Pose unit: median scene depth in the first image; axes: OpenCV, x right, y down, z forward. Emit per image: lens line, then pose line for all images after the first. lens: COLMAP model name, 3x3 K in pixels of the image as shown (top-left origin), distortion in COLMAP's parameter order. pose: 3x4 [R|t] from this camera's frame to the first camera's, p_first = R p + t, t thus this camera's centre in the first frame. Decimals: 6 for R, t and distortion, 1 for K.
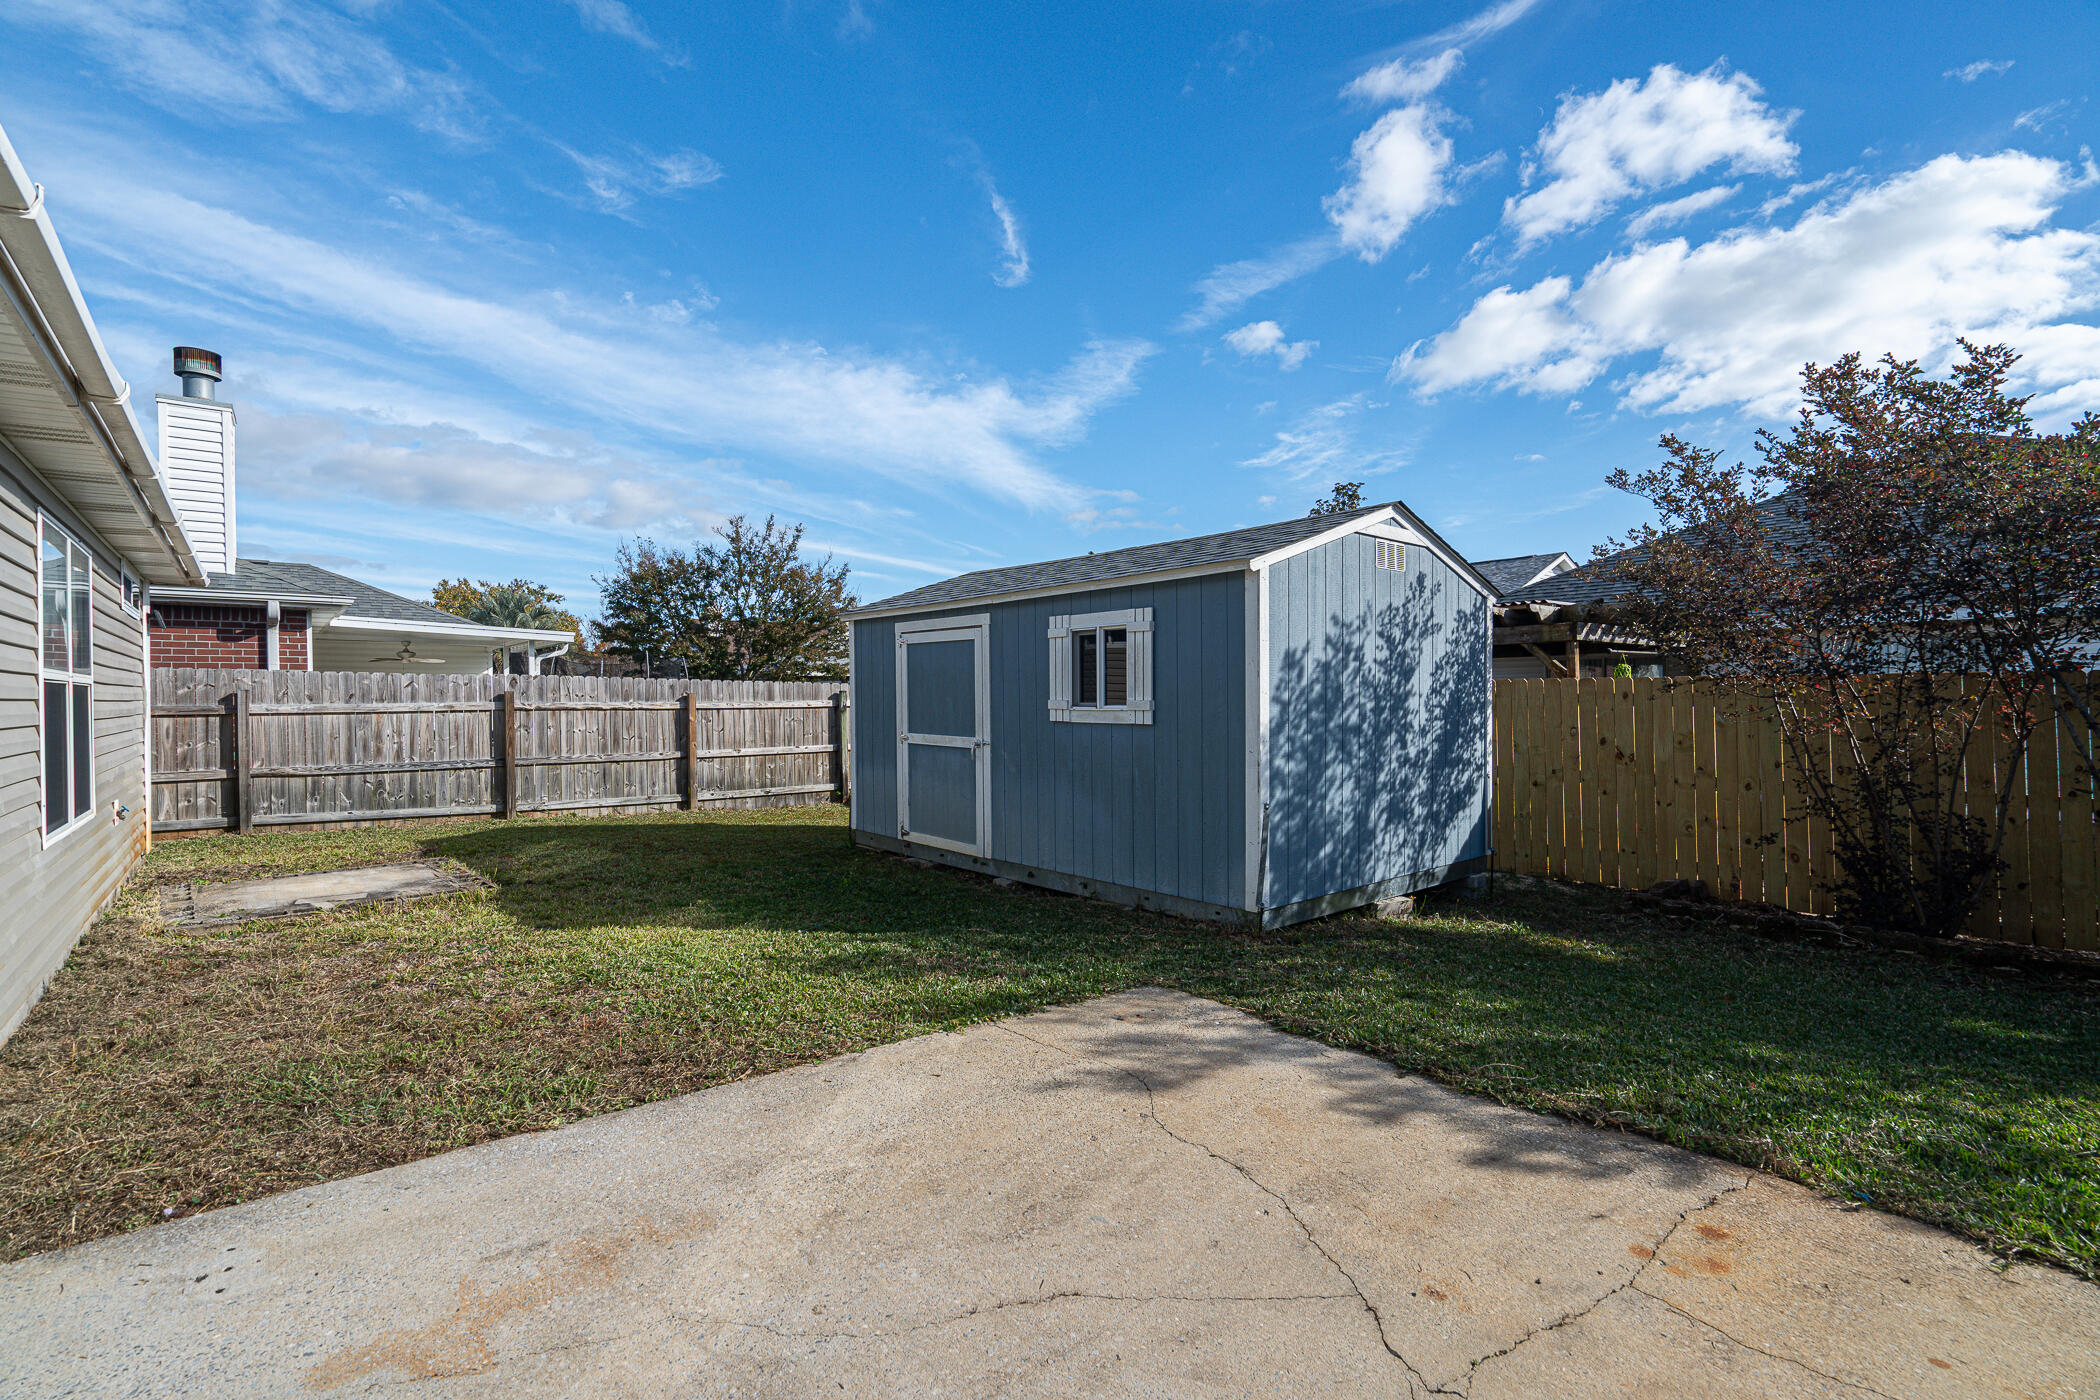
lens RADIAL K [[927.8, 0, 1050.0], [0, 927.8, 700.0], [0, 0, 1]] dist [-0.002455, -0.000104]
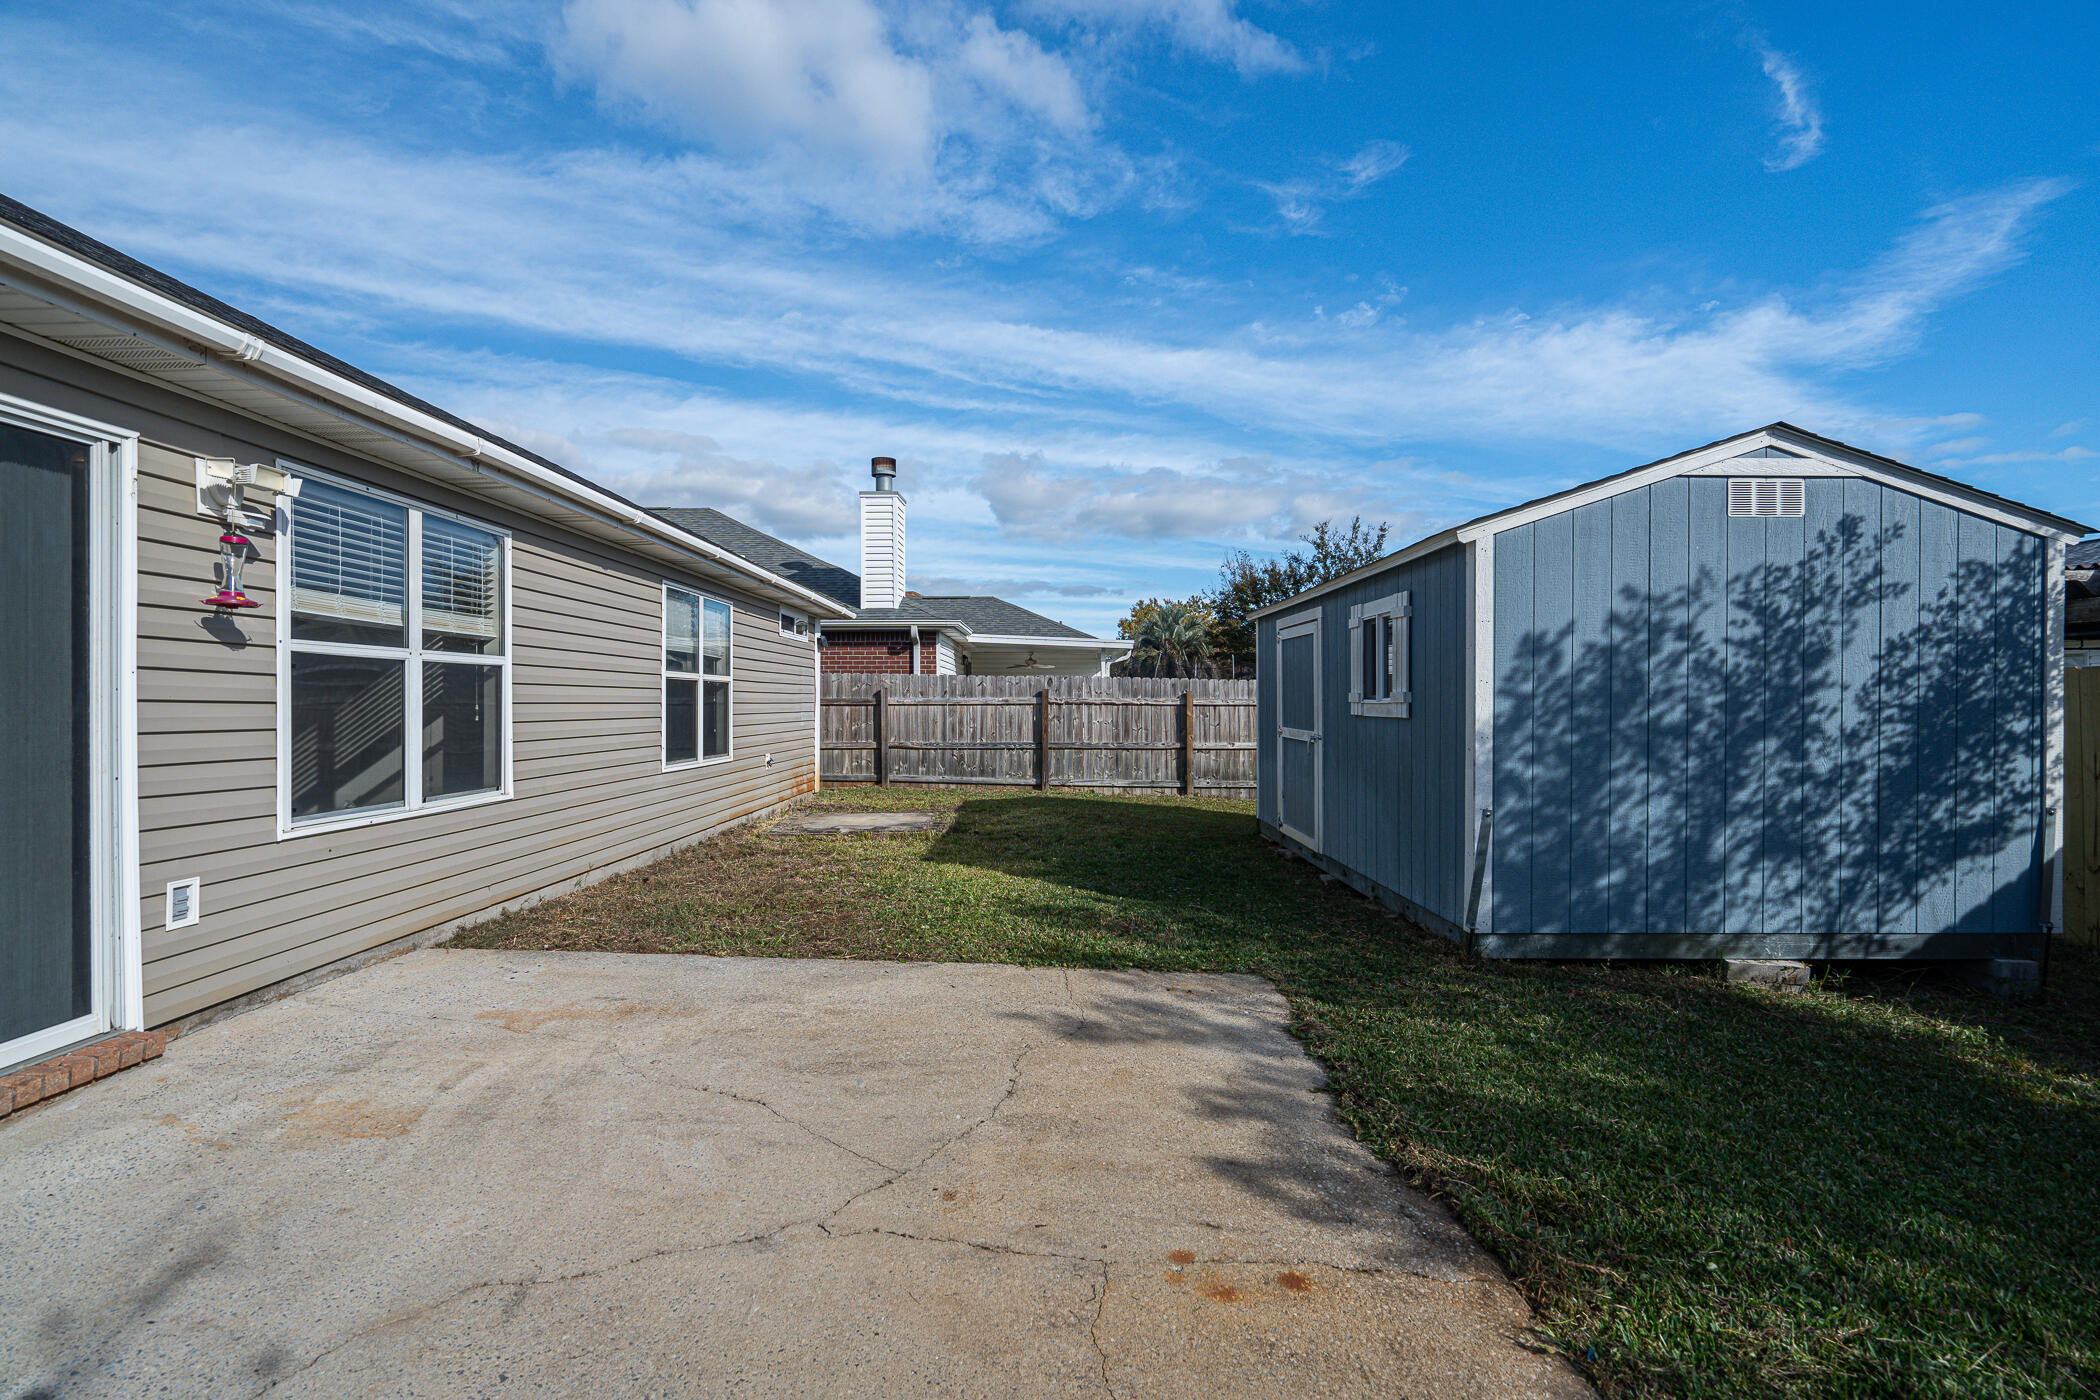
lens RADIAL K [[927.8, 0, 1050.0], [0, 927.8, 700.0], [0, 0, 1]] dist [-0.002455, -0.000104]
pose [[0.768636, 0.005526, -0.639662, 0.387407], [-0.007120, 0.999975, 0.000084, 0.009188], [0.639646, 0.004490, 0.768656, 0.061993]]
